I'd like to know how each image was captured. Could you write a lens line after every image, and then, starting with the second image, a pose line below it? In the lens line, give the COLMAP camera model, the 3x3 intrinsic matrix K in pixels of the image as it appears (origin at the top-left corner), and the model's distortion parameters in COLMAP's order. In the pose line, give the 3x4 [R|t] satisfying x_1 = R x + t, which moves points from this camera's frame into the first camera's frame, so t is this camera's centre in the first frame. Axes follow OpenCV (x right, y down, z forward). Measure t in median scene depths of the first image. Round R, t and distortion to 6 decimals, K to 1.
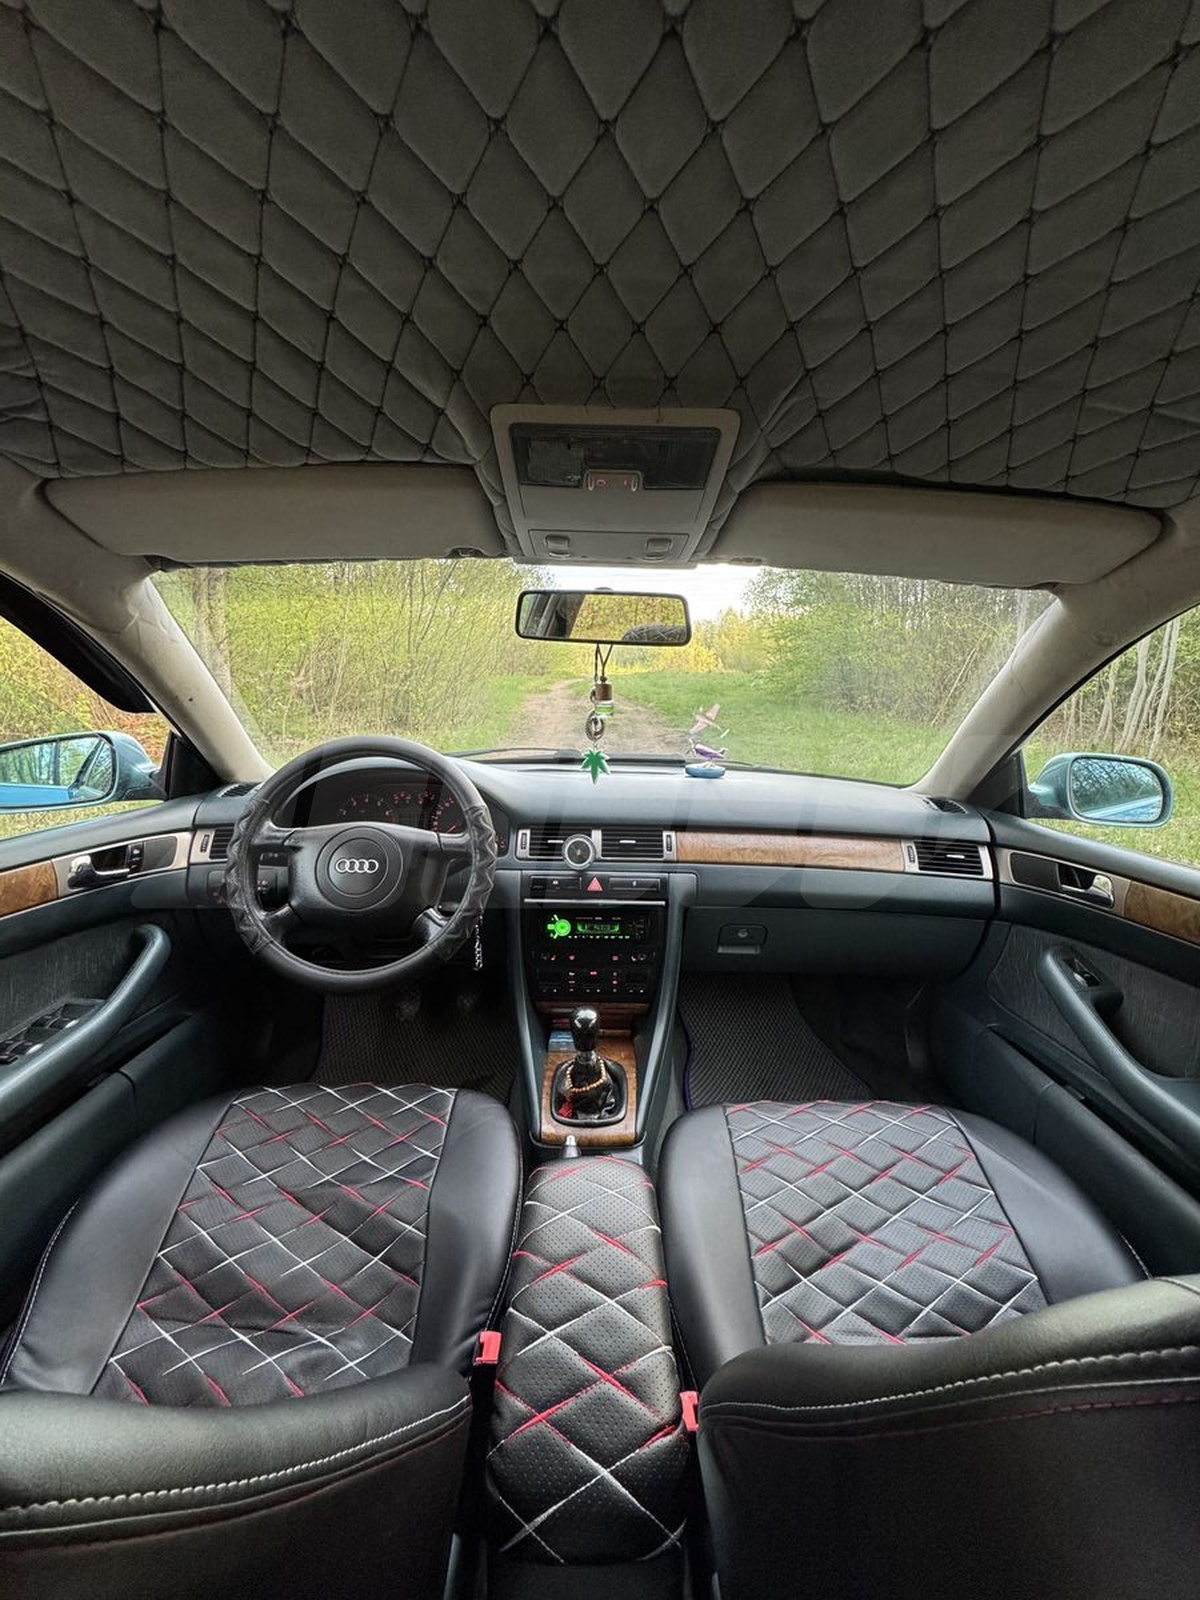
lens RADIAL K [[638.4, 0, 600.0], [0, 638.4, 800.0], [0, 0, 1]] dist [0.001710, 0.000250]
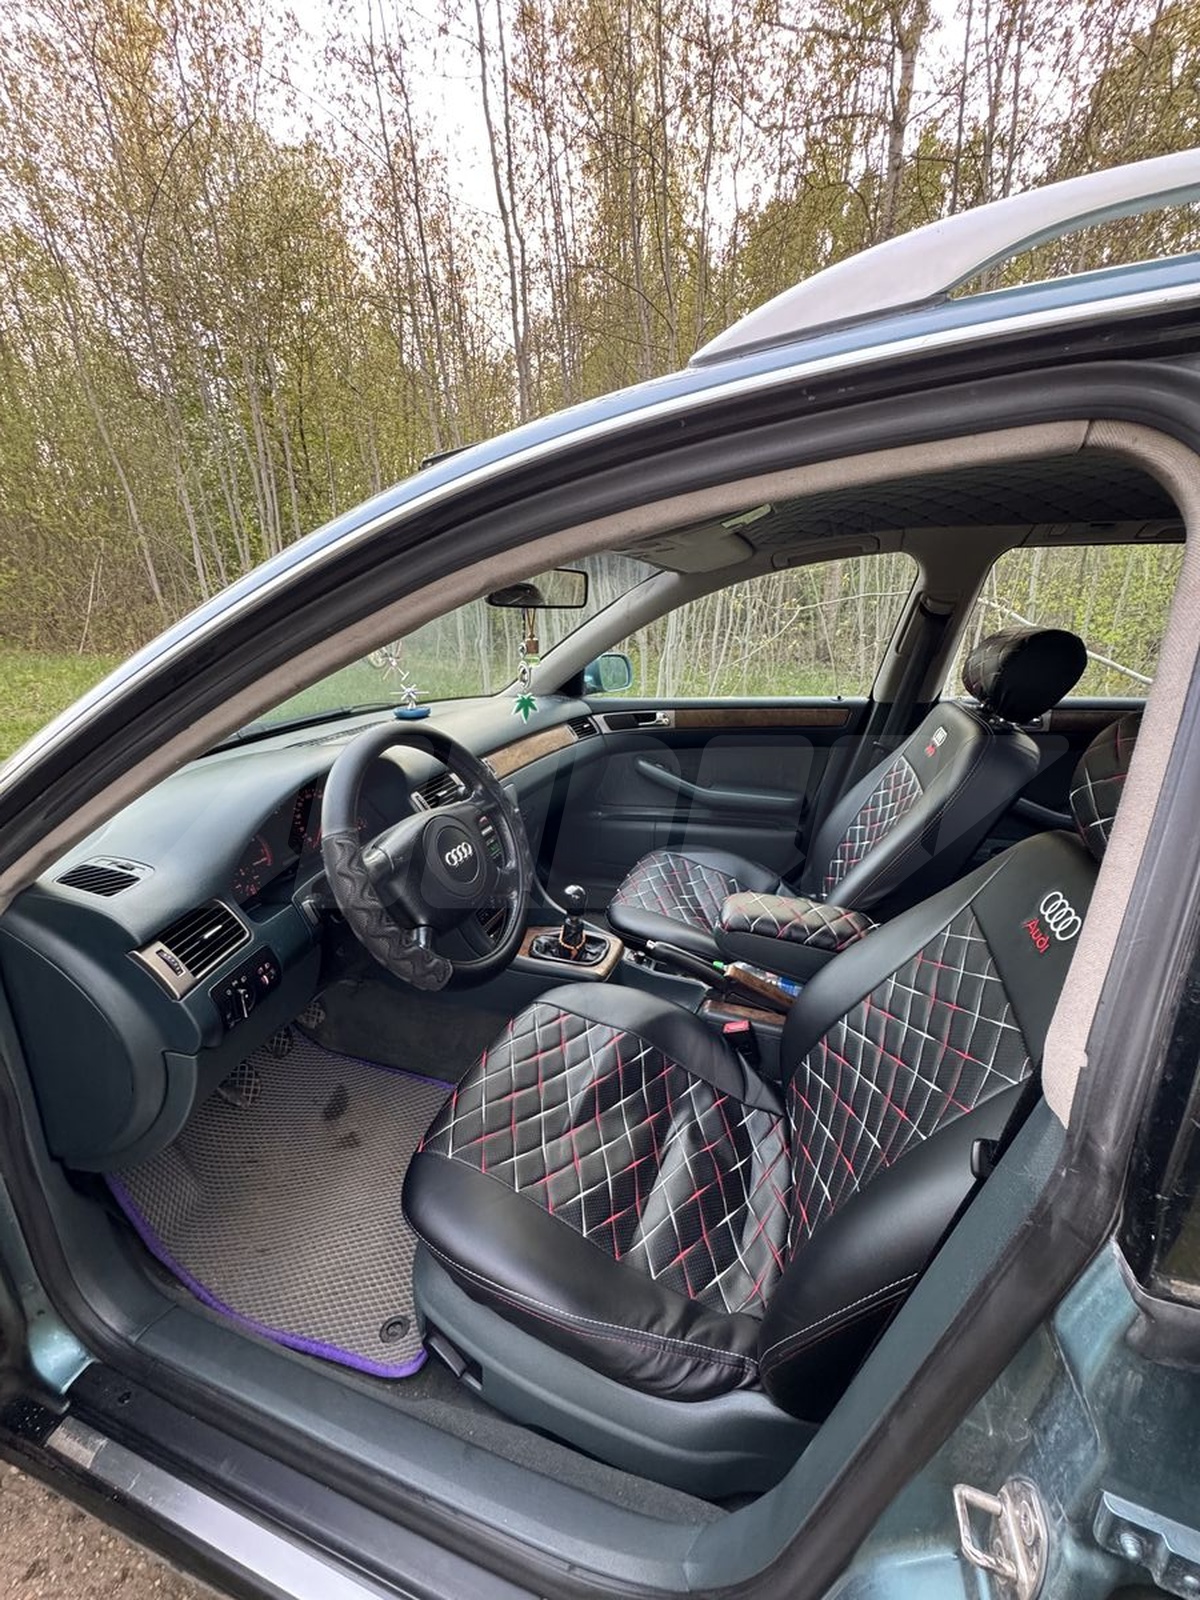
lens RADIAL K [[638.4, 0, 600.0], [0, 638.4, 800.0], [0, 0, 1]] dist [0.001710, 0.000250]
pose [[0.351881, -0.313128, 0.882117, -1.086470], [0.208908, 0.944889, 0.252076, -0.158025], [-0.912435, 0.095580, 0.397903, 0.399447]]
